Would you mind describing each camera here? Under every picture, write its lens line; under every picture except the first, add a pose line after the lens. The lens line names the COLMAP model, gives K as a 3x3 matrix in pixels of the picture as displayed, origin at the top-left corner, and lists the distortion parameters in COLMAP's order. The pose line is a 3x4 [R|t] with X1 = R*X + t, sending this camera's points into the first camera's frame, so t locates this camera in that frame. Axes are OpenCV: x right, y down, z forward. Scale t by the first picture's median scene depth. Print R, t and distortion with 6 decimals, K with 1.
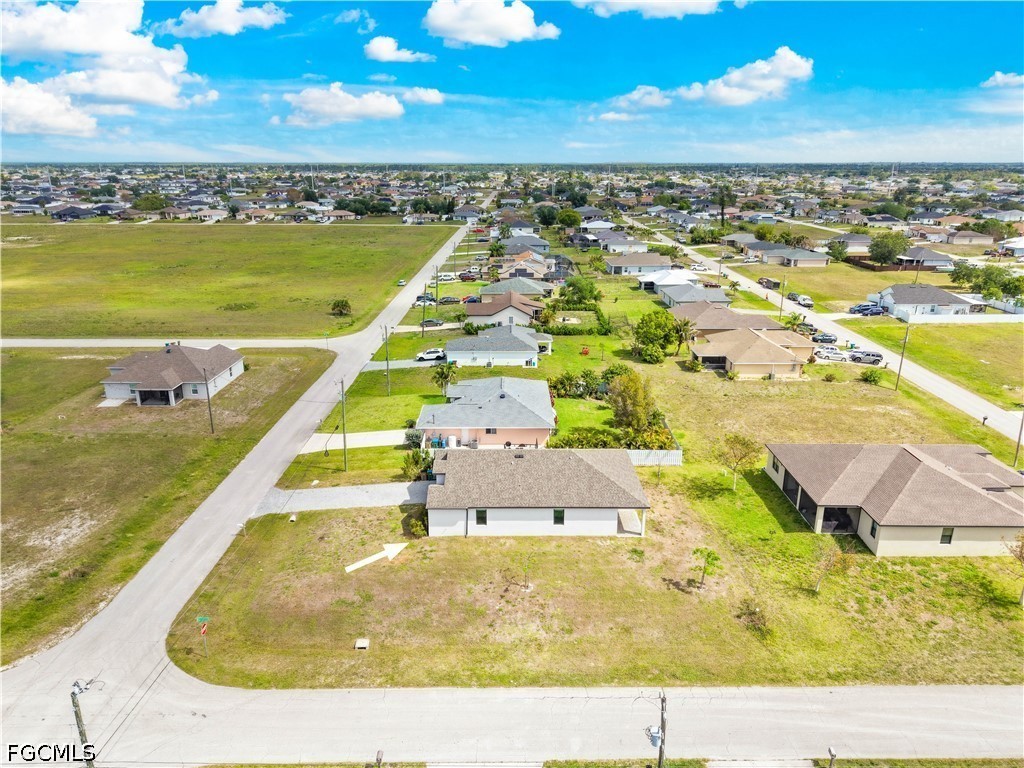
lens RADIAL K [[680.9, 0, 512.7], [0, 680.9, 433.0], [0, 0, 1]] dist [0.018418, 0.002331]
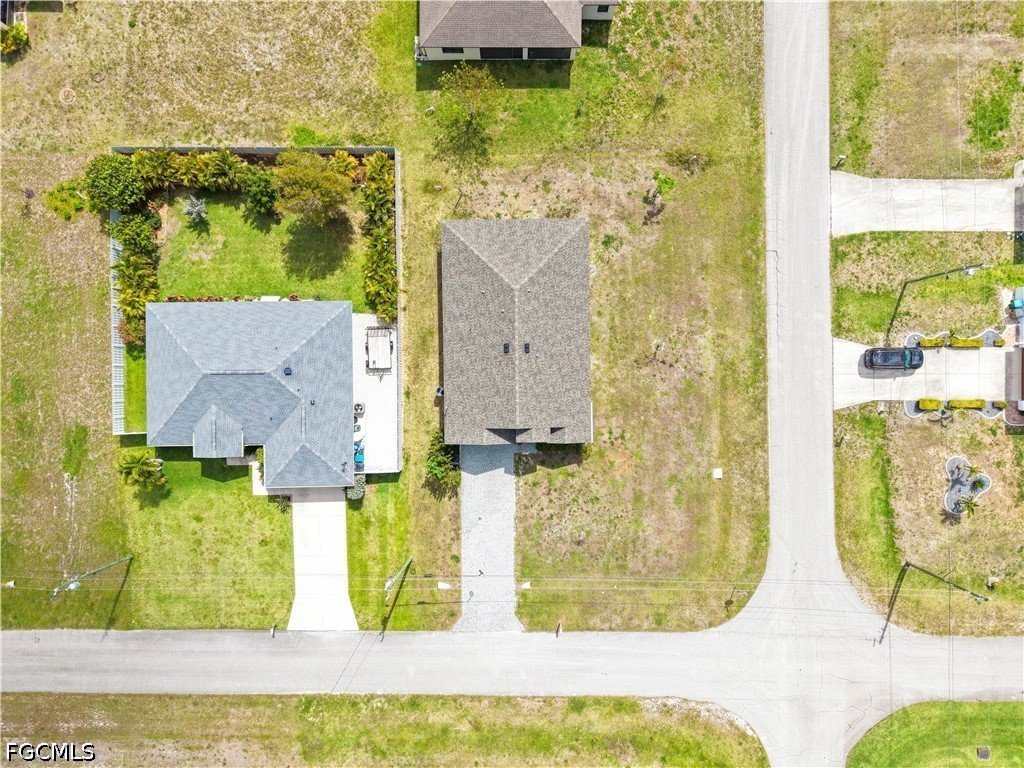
lens RADIAL K [[696.7, 0, 512.0], [0, 696.7, 384.0], [0, 0, 1]] dist [0.039367, -0.039739]
pose [[-0.003803, -0.999993, -0.000278, -0.040418], [0.376732, -0.001691, 0.926321, -0.877255], [-0.926315, 0.003418, 0.376736, 0.708636]]
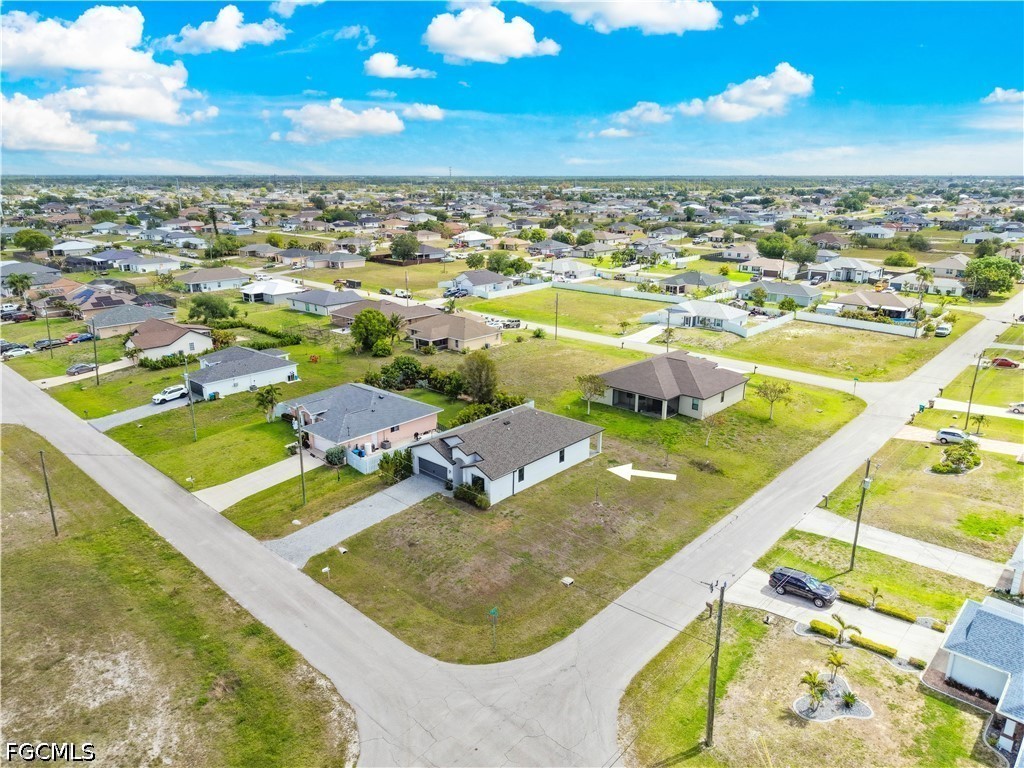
lens RADIAL K [[685.3, 0, 513.5], [0, 685.3, 417.8], [0, 0, 1]] dist [0.048789, -0.062210]
pose [[0.677249, -0.245570, 0.693562, -0.856163], [0.271705, 0.959499, 0.074416, -0.063471], [-0.683747, 0.138046, 0.716543, 0.141177]]
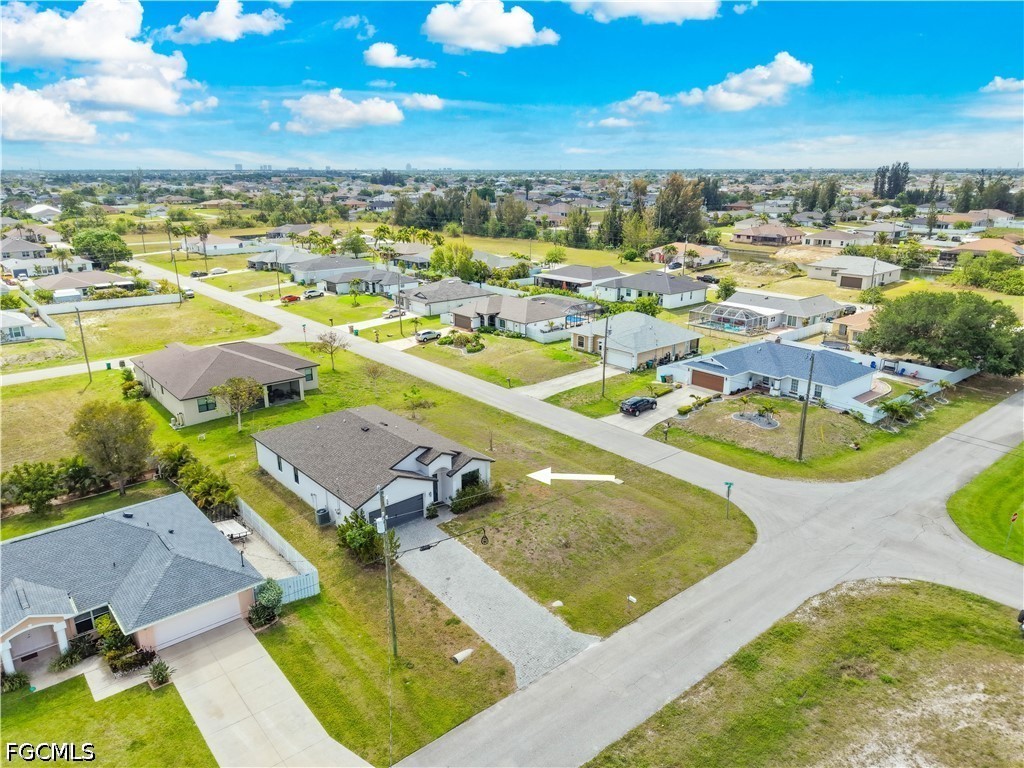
lens RADIAL K [[696.7, 0, 512.0], [0, 696.7, 384.0], [0, 0, 1]] dist [0.039367, -0.039739]
pose [[-0.647463, -0.224591, 0.728252, -0.829645], [0.282568, 0.816730, 0.503098, -0.463145], [-0.707776, 0.531519, -0.465340, 1.363500]]
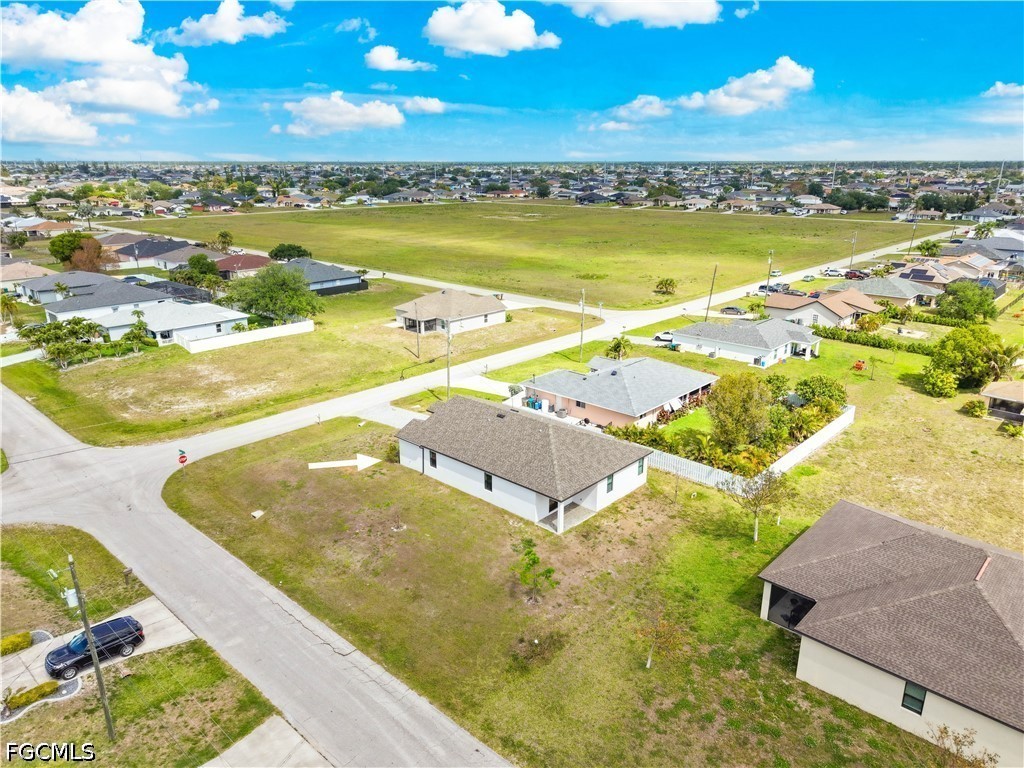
lens RADIAL K [[685.3, 0, 513.5], [0, 685.3, 417.8], [0, 0, 1]] dist [0.048789, -0.062210]
pose [[0.734278, 0.237391, -0.635988, 0.671393], [-0.250743, 0.965456, 0.070875, -0.037092], [0.630844, 0.107428, 0.768437, 0.287520]]
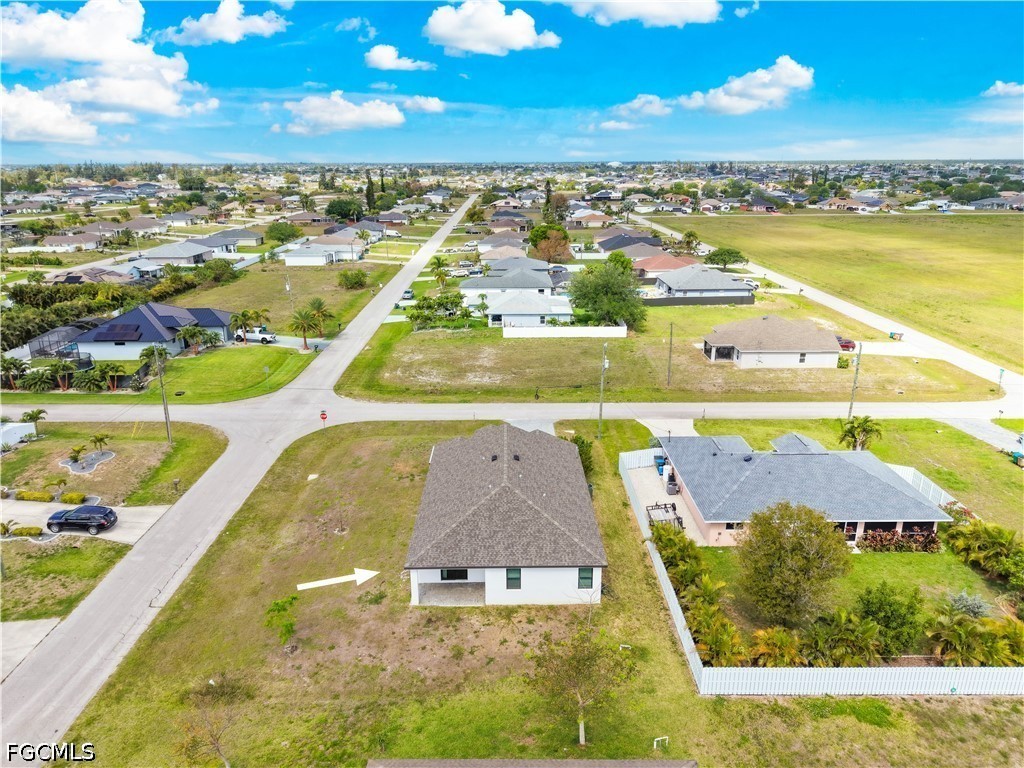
lens RADIAL K [[685.3, 0, 513.5], [0, 685.3, 417.8], [0, 0, 1]] dist [0.048789, -0.062210]
pose [[0.001714, 0.349233, -0.937034, 0.823011], [-0.365295, 0.872497, 0.324512, -0.306348], [0.930890, 0.341738, 0.129068, 0.947597]]
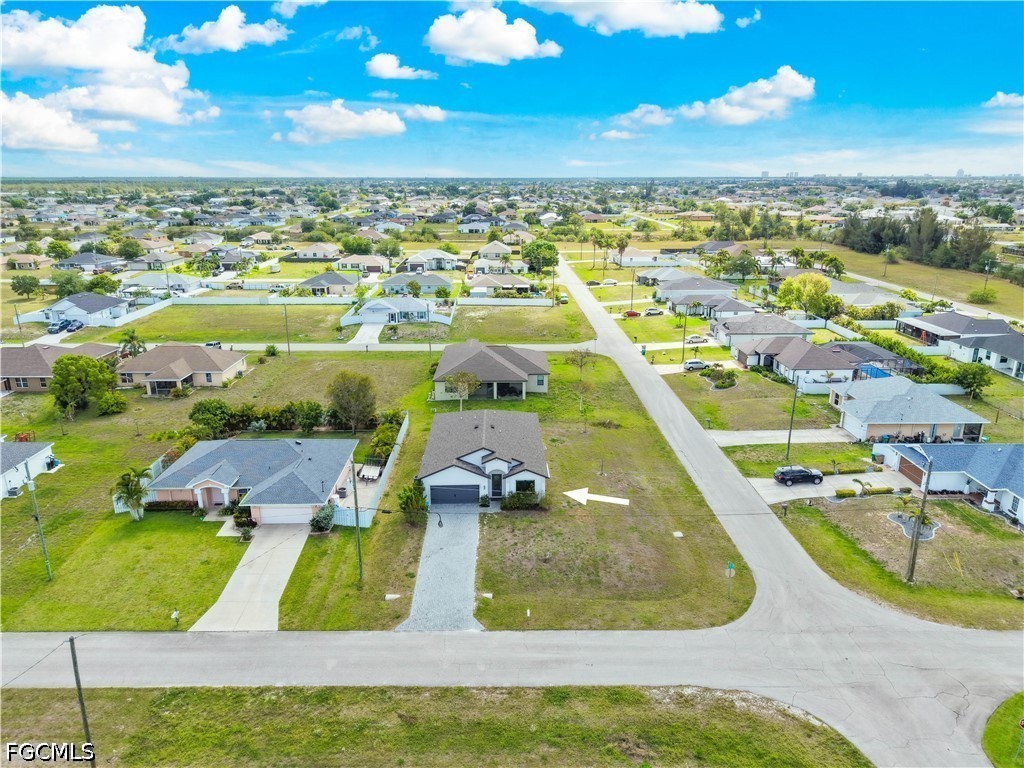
lens RADIAL K [[696.7, 0, 512.0], [0, 696.7, 384.0], [0, 0, 1]] dist [0.039367, -0.039739]
pose [[-0.012751, -0.286302, 0.958055, -1.176002], [0.371232, 0.888297, 0.270396, -0.358869], [-0.928452, 0.359109, 0.094958, 0.876666]]
